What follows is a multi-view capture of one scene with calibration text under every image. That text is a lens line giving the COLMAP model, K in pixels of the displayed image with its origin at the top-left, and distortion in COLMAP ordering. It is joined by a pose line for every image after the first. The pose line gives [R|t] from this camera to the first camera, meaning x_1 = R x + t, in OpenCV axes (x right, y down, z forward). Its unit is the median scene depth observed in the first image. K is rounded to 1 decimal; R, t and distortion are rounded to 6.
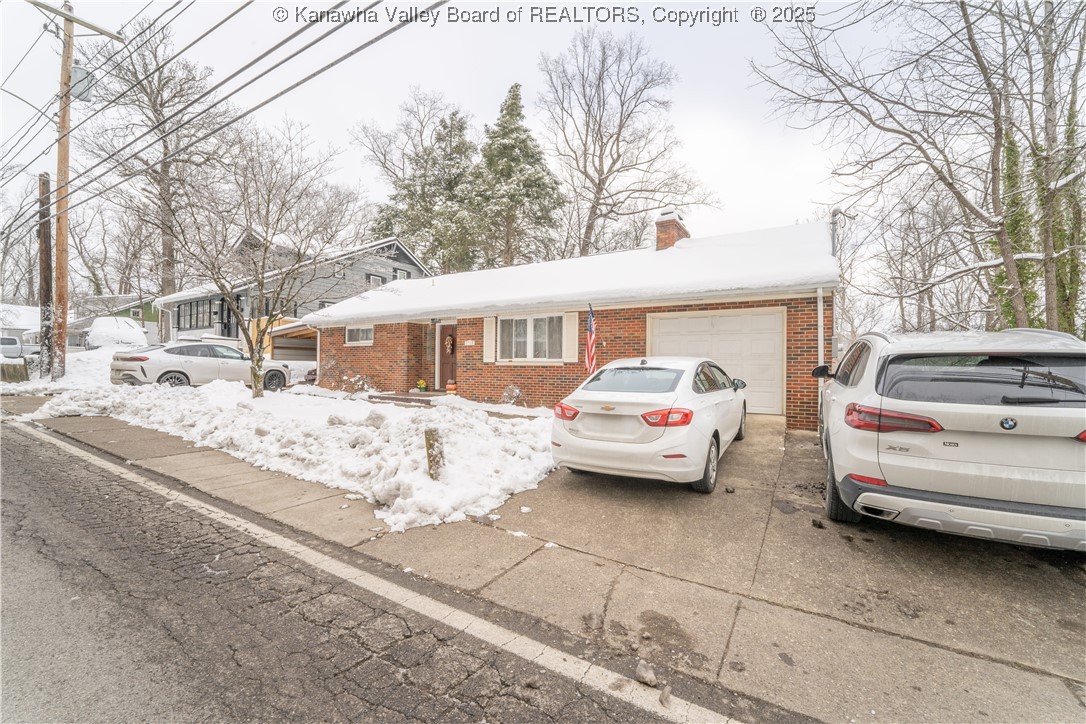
lens RADIAL K [[449.4, 0, 571.2], [0, 449.4, 363.2], [0, 0, 1]] dist [-0.026261, 0.002625]
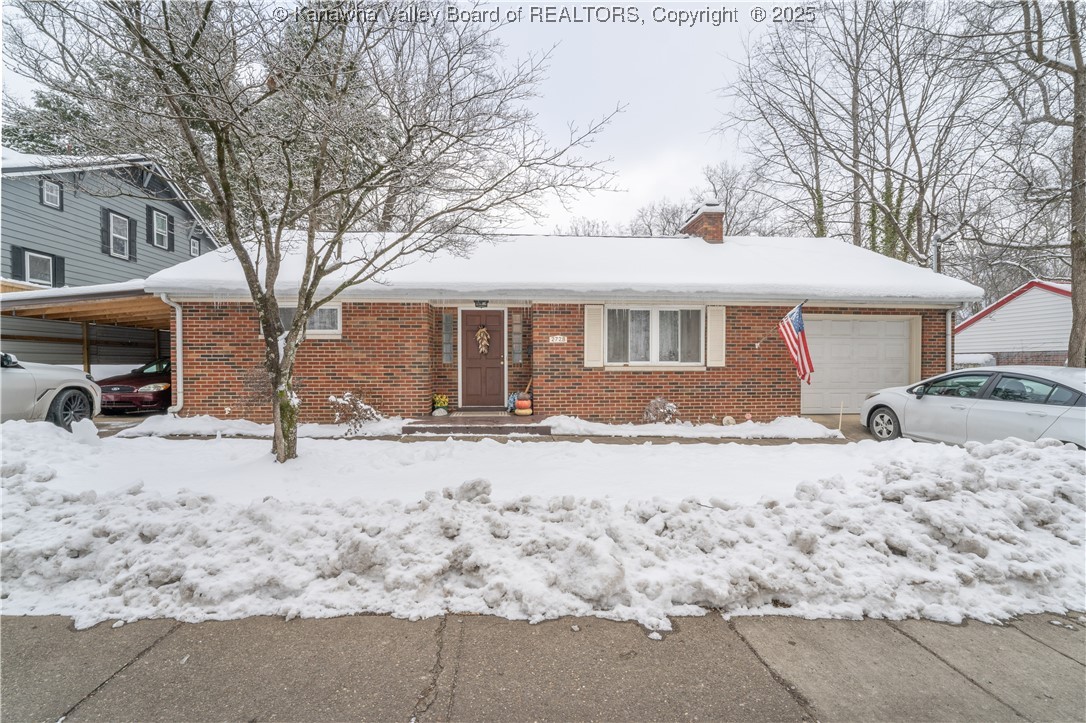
lens RADIAL K [[449.4, 0, 544.3], [0, 449.4, 363.7], [0, 0, 1]] dist [-0.026261, 0.002625]
pose [[0.826382, -0.008178, 0.563051, -0.670663], [0.001906, 0.999929, 0.011726, -0.016502], [-0.563107, -0.008617, 0.826339, 0.457450]]
